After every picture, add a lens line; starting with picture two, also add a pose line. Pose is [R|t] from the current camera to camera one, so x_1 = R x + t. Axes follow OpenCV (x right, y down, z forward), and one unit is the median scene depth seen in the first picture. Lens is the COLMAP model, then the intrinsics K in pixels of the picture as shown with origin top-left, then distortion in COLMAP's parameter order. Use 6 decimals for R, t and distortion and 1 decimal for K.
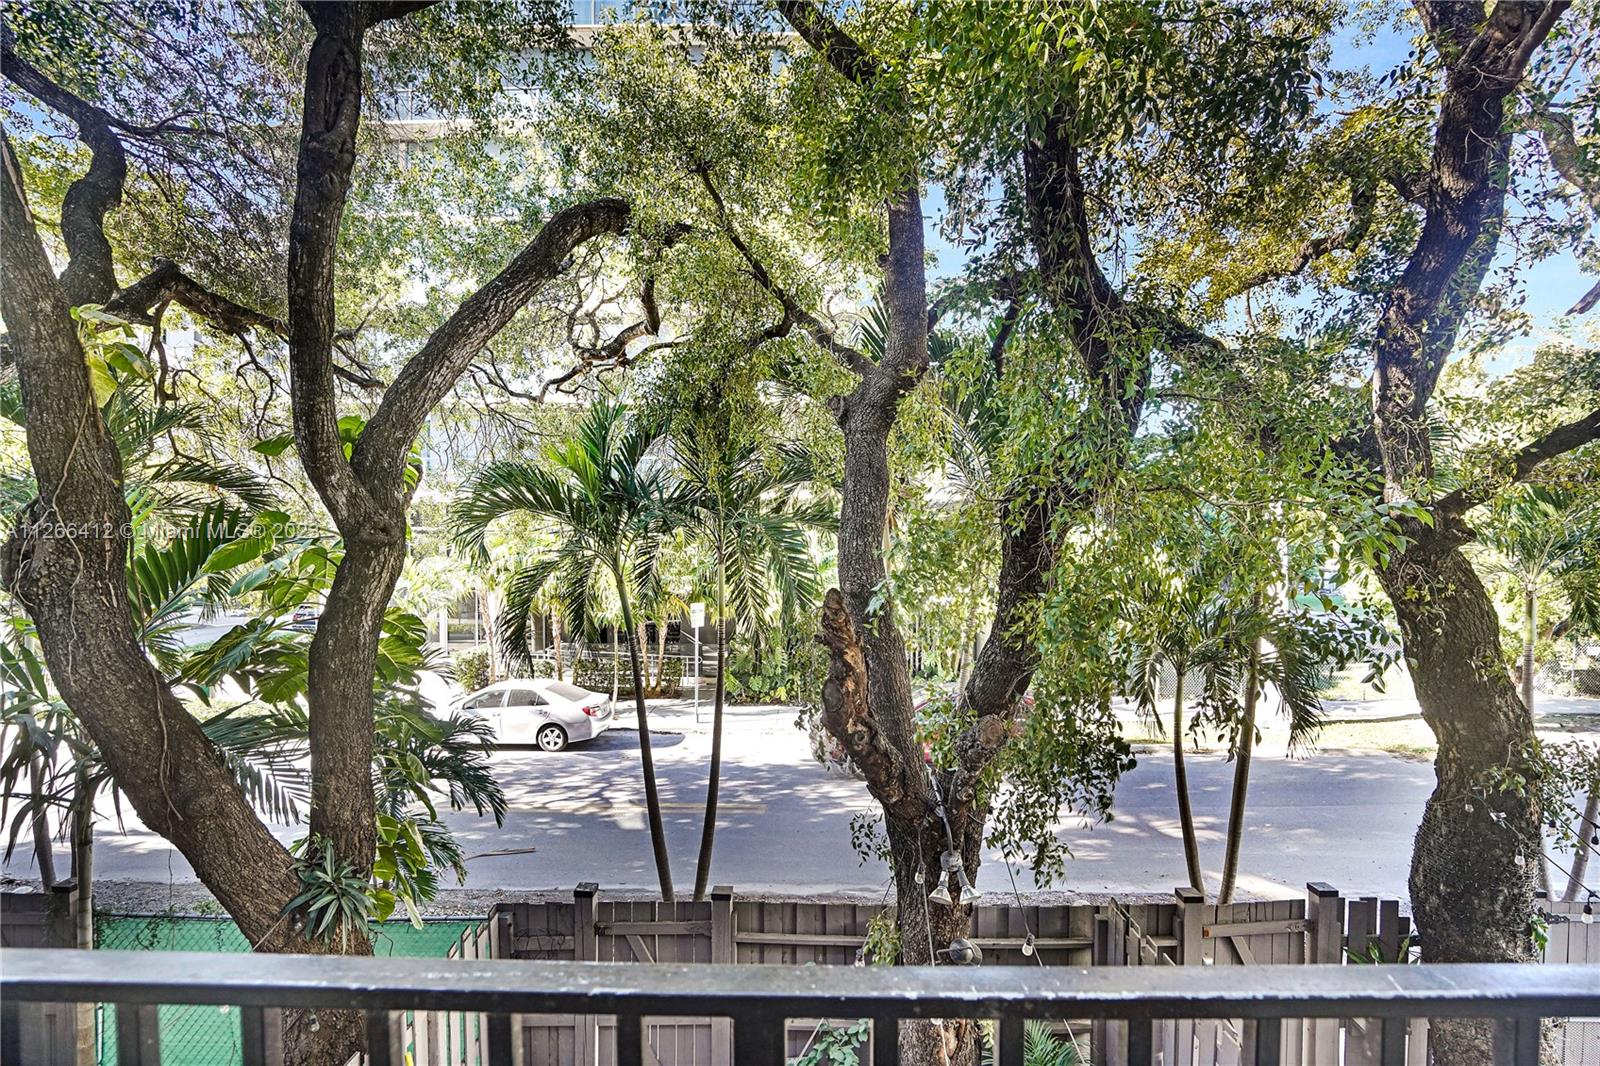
lens RADIAL K [[756.7, 0, 800.0], [0, 756.7, 533.0], [0, 0, 1]] dist [-0.049663, 0.017944]
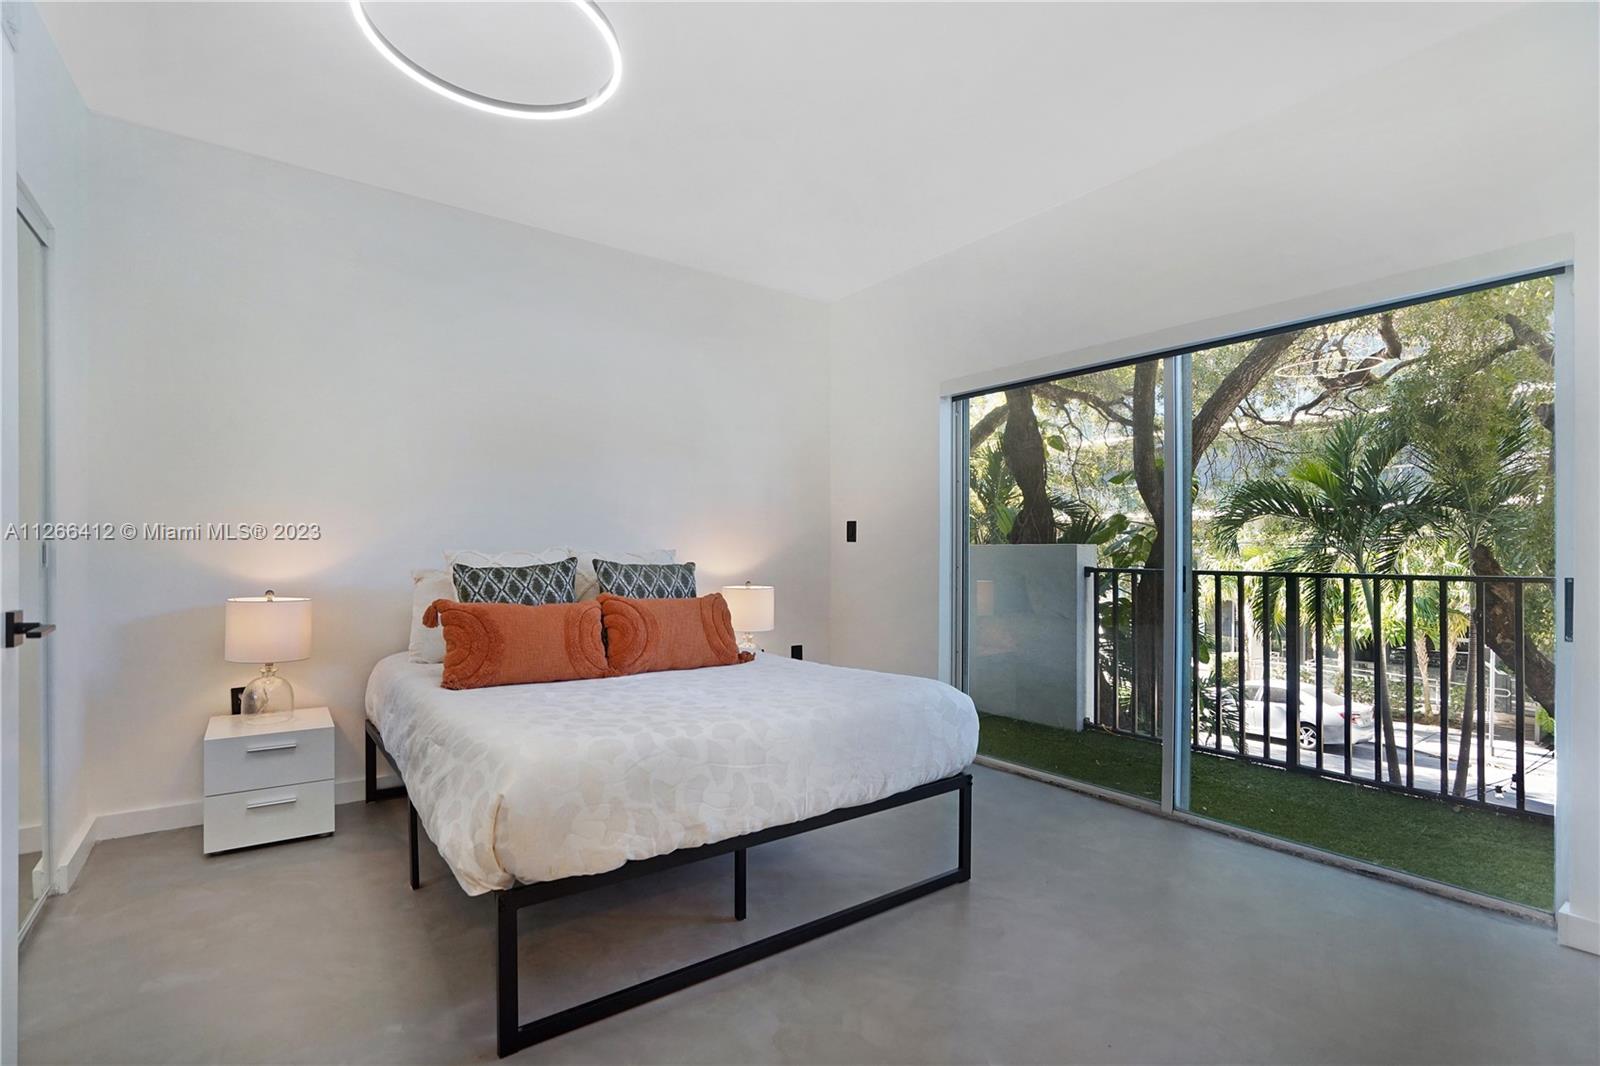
lens RADIAL K [[767.7, 0, 823.8], [0, 767.7, 552.9], [0, 0, 1]] dist [0.002161, -0.000107]
pose [[0.626560, -0.000345, -0.779373, 0.163120], [-0.004569, 0.999981, -0.004116, 0.039134], [0.779359, 0.006140, 0.626547, -0.388921]]
